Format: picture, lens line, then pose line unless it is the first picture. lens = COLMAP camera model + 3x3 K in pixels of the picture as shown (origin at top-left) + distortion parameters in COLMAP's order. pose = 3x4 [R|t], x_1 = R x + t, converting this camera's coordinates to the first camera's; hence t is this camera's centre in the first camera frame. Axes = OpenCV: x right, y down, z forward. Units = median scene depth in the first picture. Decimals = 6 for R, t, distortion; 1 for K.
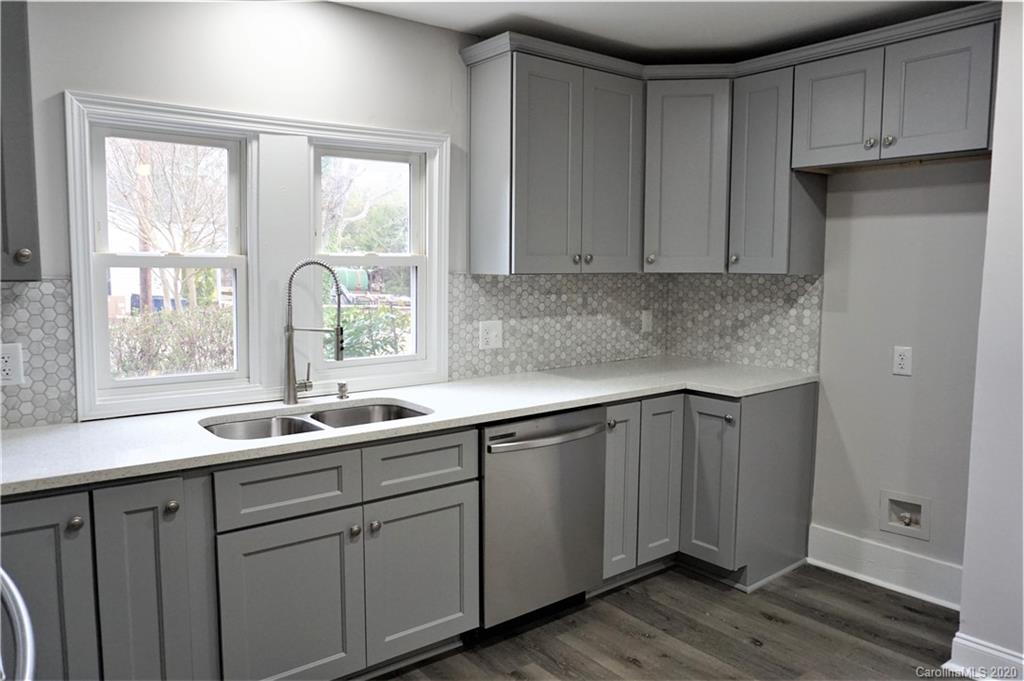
lens RADIAL K [[742.9, 0, 523.7], [0, 742.9, 338.5], [0, 0, 1]] dist [-0.054205, 0.016714]
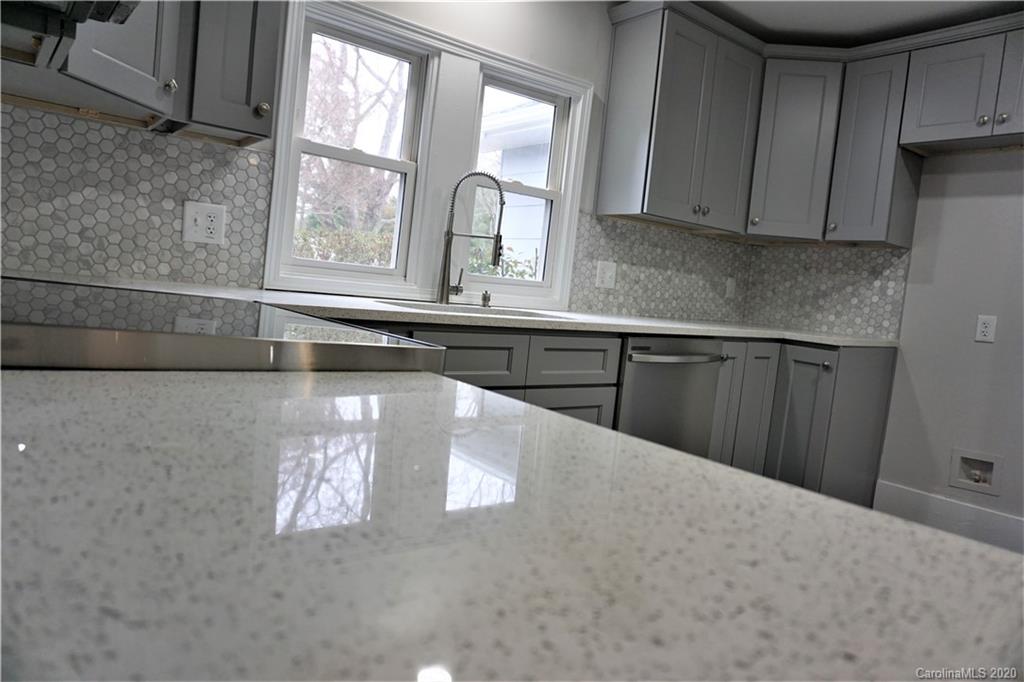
lens RADIAL K [[689.3, 0, 524.2], [0, 689.3, 340.9], [0, 0, 1]] dist [-0.054661, 0.031154]
pose [[0.995997, 0.089278, 0.004471, -0.171915], [-0.089157, 0.995768, -0.022276, 0.133806], [-0.006441, 0.021788, 0.999742, -0.000979]]
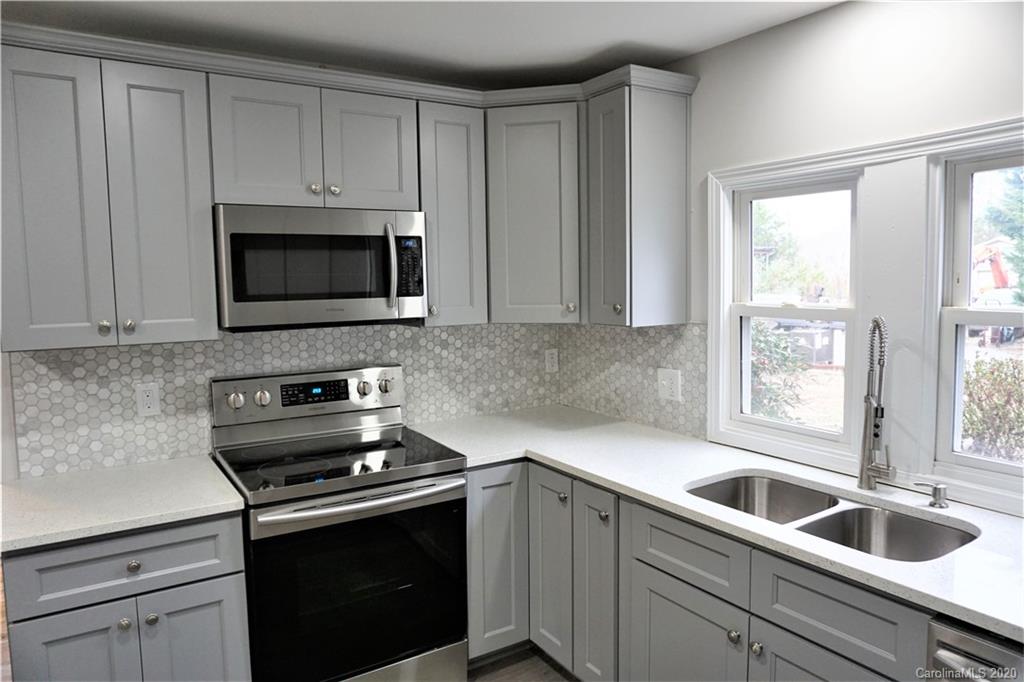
lens RADIAL K [[689.3, 0, 514.3], [0, 689.3, 340.9], [0, 0, 1]] dist [-0.054661, 0.031154]
pose [[-0.116068, 0.083974, -0.989685, 0.411166], [-0.087080, 0.991722, 0.094359, -0.098774], [0.989417, 0.097134, -0.107795, 0.591199]]
